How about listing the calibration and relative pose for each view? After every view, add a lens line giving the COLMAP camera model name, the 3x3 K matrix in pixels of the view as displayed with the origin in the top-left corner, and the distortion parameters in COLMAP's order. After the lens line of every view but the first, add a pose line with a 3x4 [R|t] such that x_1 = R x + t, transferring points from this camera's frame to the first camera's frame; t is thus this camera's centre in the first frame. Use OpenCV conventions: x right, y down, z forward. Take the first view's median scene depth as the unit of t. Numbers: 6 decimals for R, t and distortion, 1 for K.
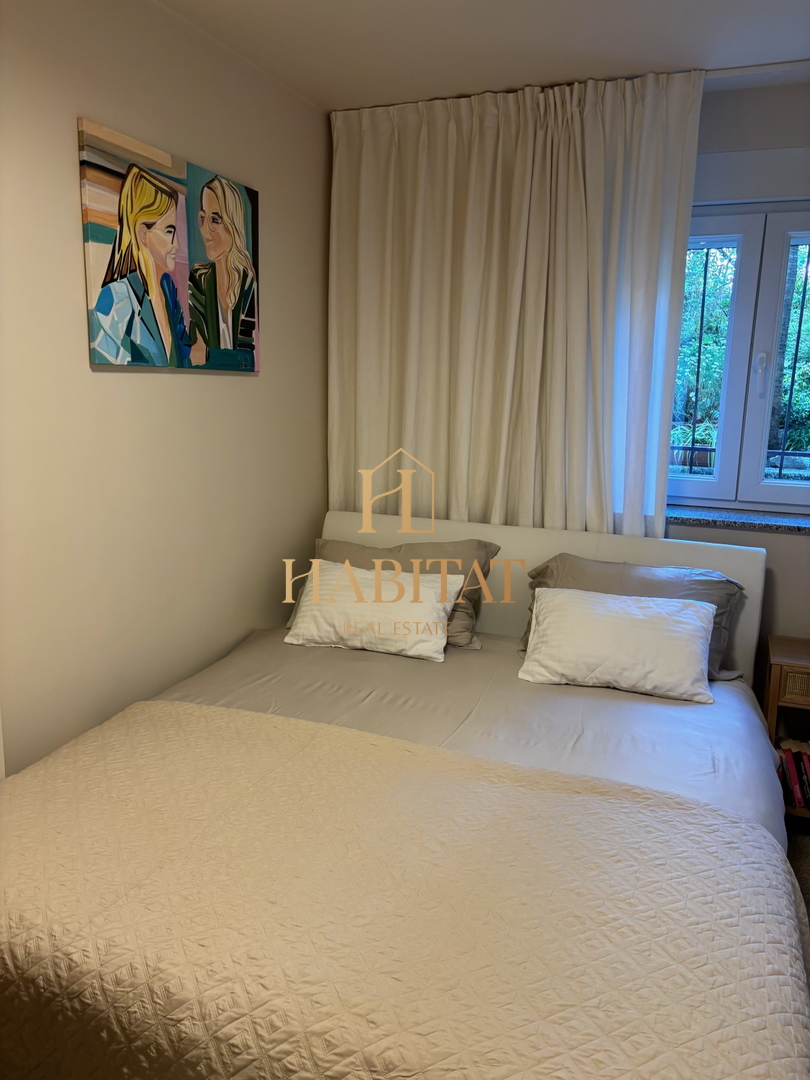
lens RADIAL K [[820.6, 0, 409.6], [0, 820.6, 535.4], [0, 0, 1]] dist [0.041133, -0.050312]
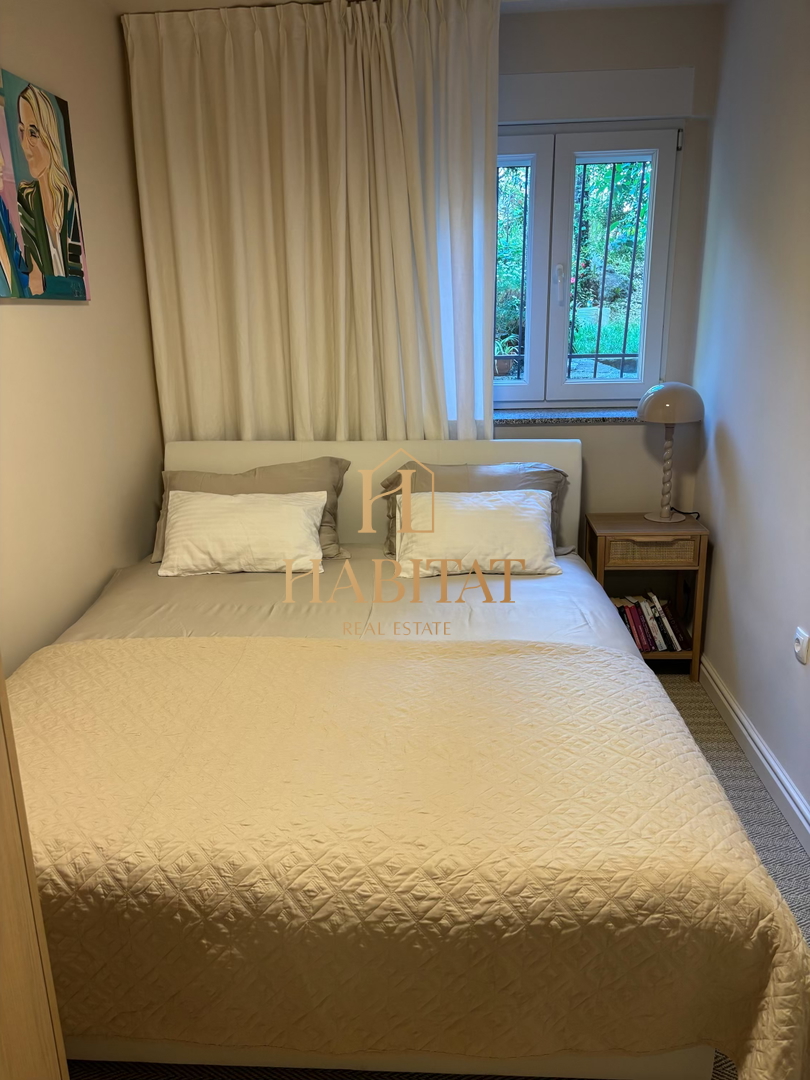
lens RADIAL K [[820.6, 0, 399.9], [0, 820.6, 545.8], [0, 0, 1]] dist [0.041133, -0.050312]
pose [[0.954167, -0.123500, 0.272604, -0.150502], [0.096120, 0.989087, 0.111656, 0.011268], [-0.283419, -0.080336, 0.955625, -0.040748]]
